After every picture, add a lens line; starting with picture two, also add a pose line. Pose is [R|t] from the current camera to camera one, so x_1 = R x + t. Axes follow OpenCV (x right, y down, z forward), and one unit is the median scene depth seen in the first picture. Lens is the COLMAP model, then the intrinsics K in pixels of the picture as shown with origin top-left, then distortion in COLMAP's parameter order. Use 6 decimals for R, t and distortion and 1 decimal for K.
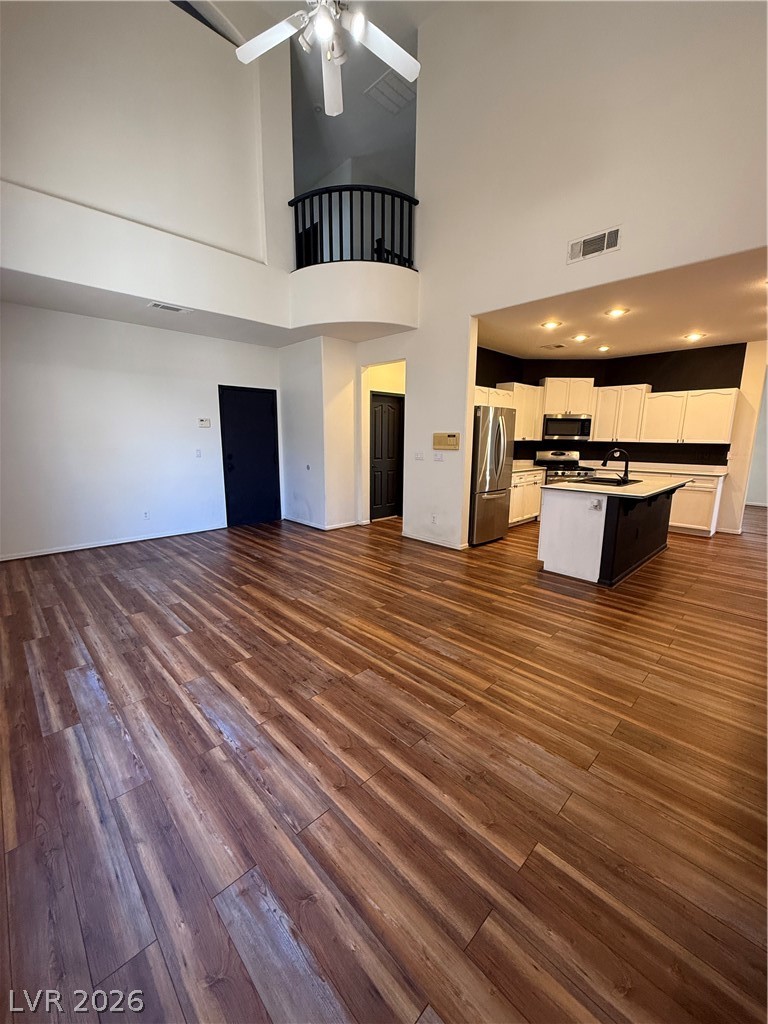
lens RADIAL K [[406.5, 0, 379.0], [0, 406.5, 513.6], [0, 0, 1]] dist [-0.002246, 0.000614]
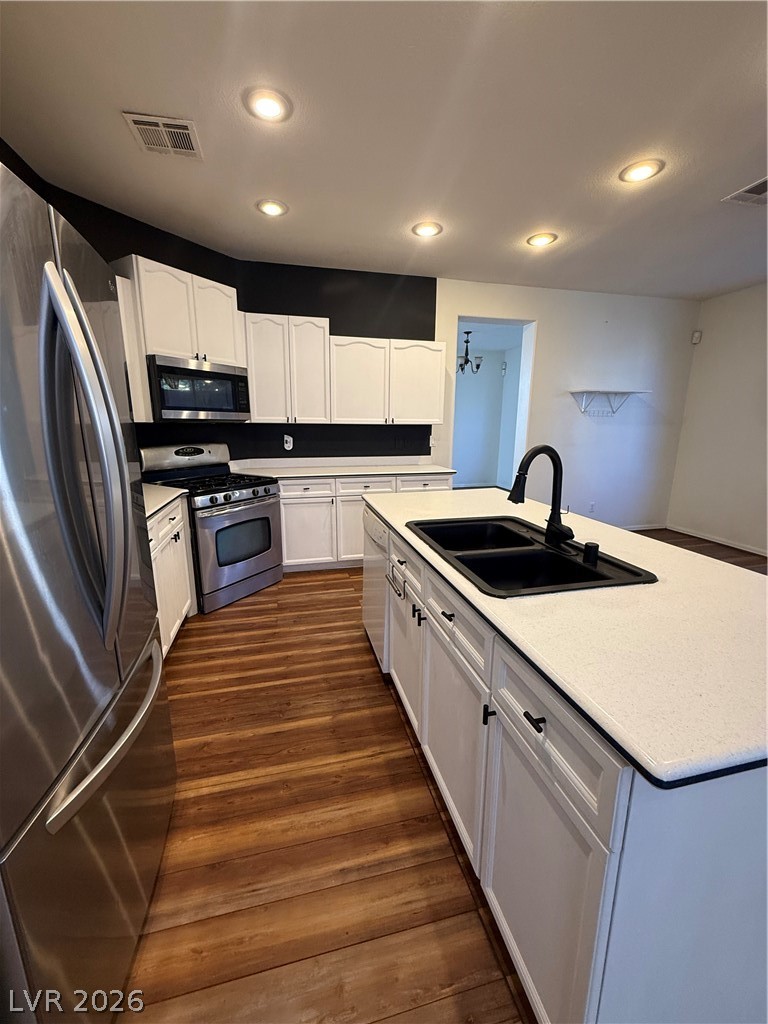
lens RADIAL K [[406.5, 0, 383.1], [0, 406.5, 511.1], [0, 0, 1]] dist [-0.002246, 0.000614]
pose [[0.500797, -0.193116, 0.843747, 0.318891], [0.163579, 0.978343, 0.126832, -0.215387], [-0.849967, 0.074503, 0.521541, 1.207956]]
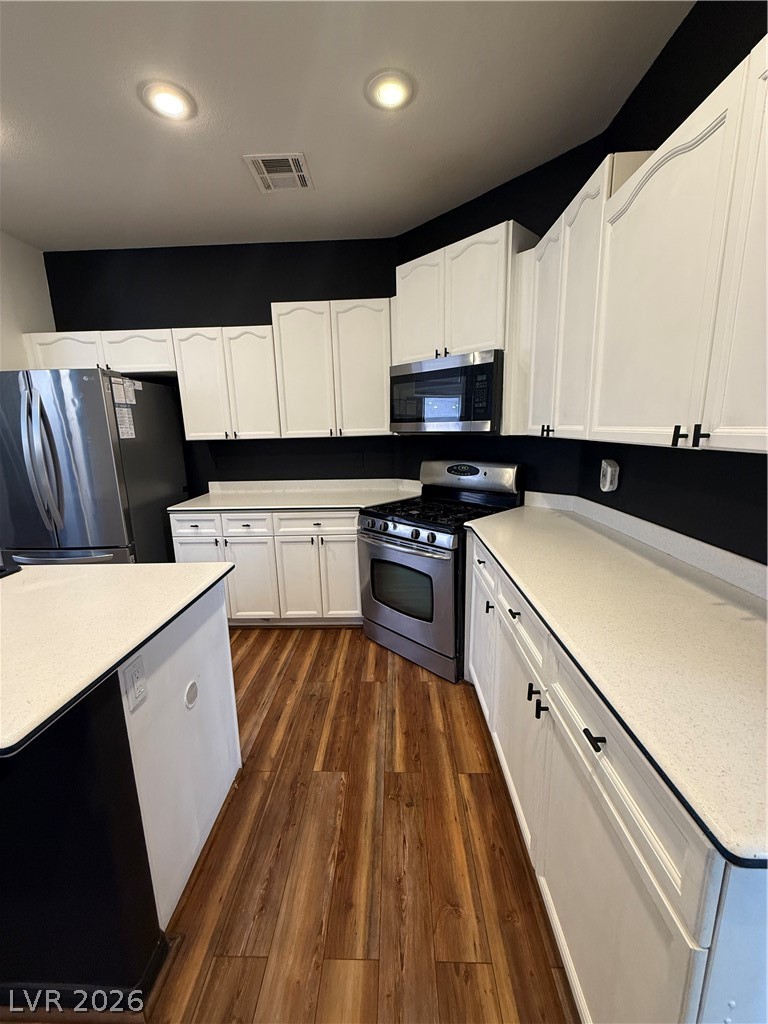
lens RADIAL K [[406.5, 0, 382.2], [0, 406.5, 510.8], [0, 0, 1]] dist [-0.002246, 0.000614]
pose [[0.701814, 0.117565, -0.702592, 1.346270], [-0.106097, 0.992538, 0.060102, -0.257244], [0.704415, 0.032363, 0.709050, 1.417936]]
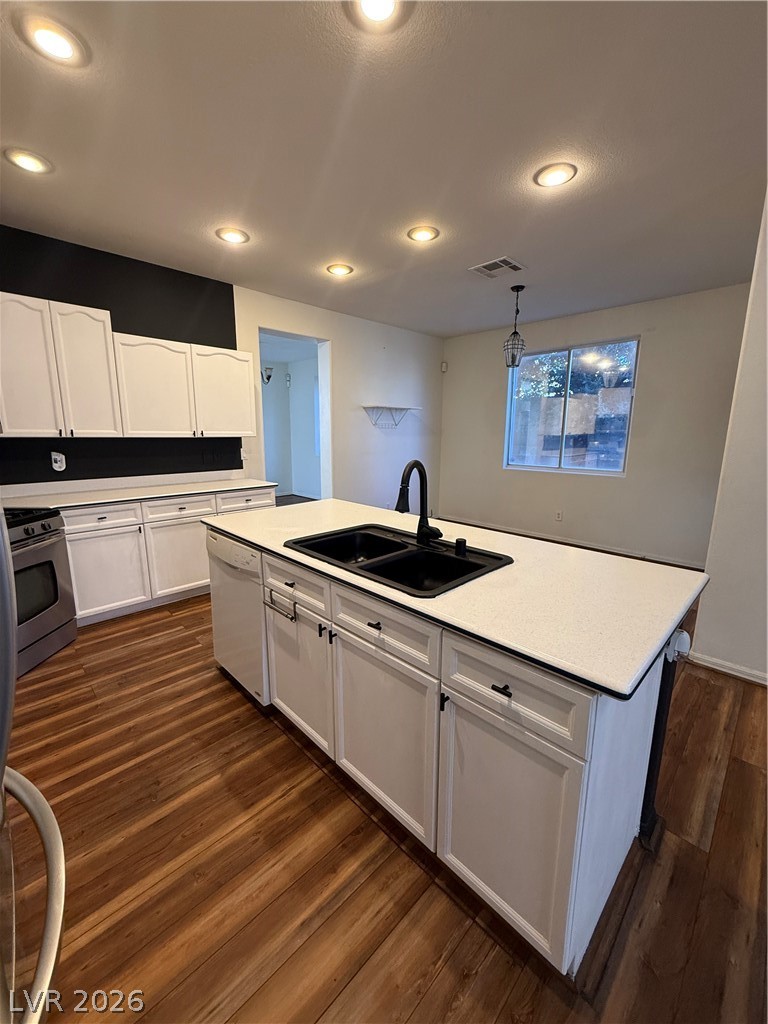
lens RADIAL K [[406.5, 0, 382.4], [0, 406.5, 510.6], [0, 0, 1]] dist [-0.002246, 0.000614]
pose [[-0.016422, -0.202039, 0.979240, 0.282309], [0.182717, 0.962274, 0.201603, -0.248507], [-0.983028, 0.182234, 0.021113, 1.317354]]
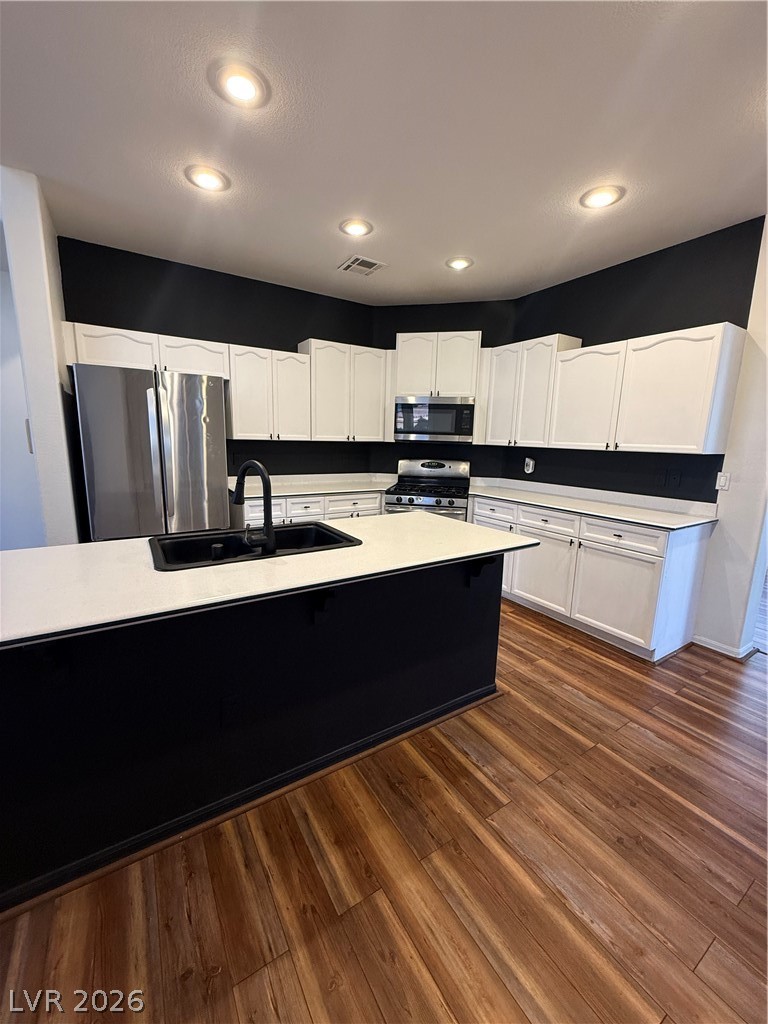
lens RADIAL K [[406.5, 0, 381.7], [0, 406.5, 511.0], [0, 0, 1]] dist [-0.002246, 0.000614]
pose [[0.980283, 0.049349, -0.191338, 0.997959], [-0.052109, 0.998597, -0.009416, -0.146464], [0.190605, 0.019201, 0.981479, 0.839041]]
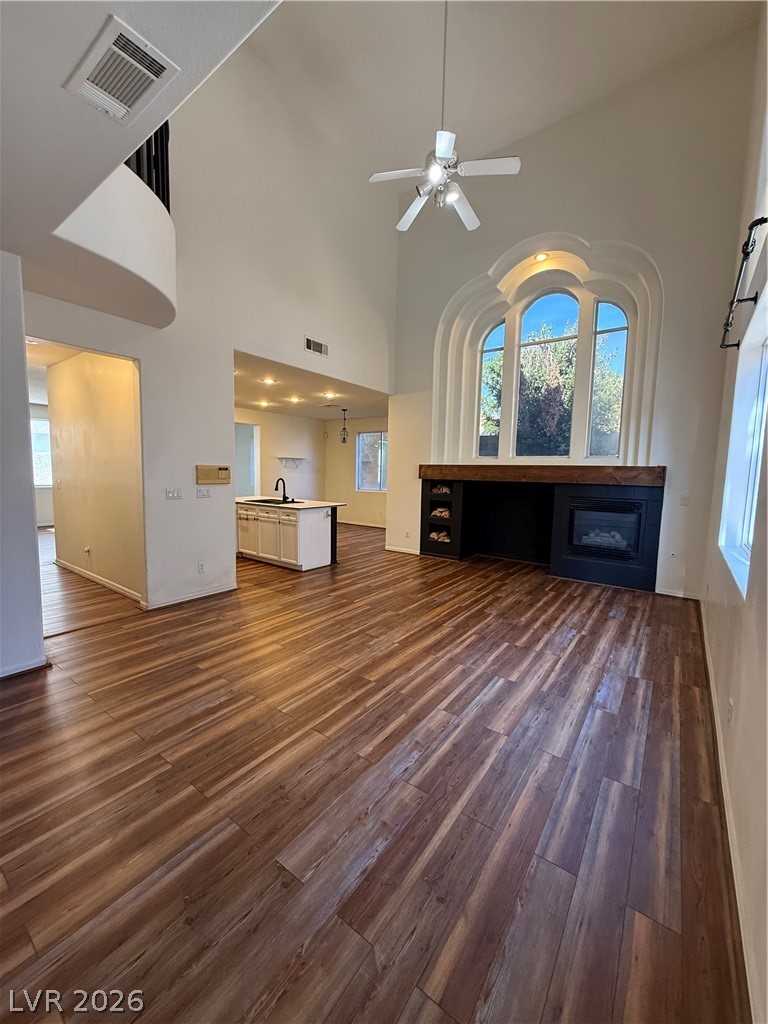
lens RADIAL K [[406.5, 0, 385.5], [0, 406.5, 512.5], [0, 0, 1]] dist [-0.002246, 0.000614]
pose [[-0.177961, -0.112800, 0.977551, -1.118992], [0.164145, 0.976087, 0.142513, -0.234137], [-0.970251, 0.185822, -0.155190, 1.134238]]
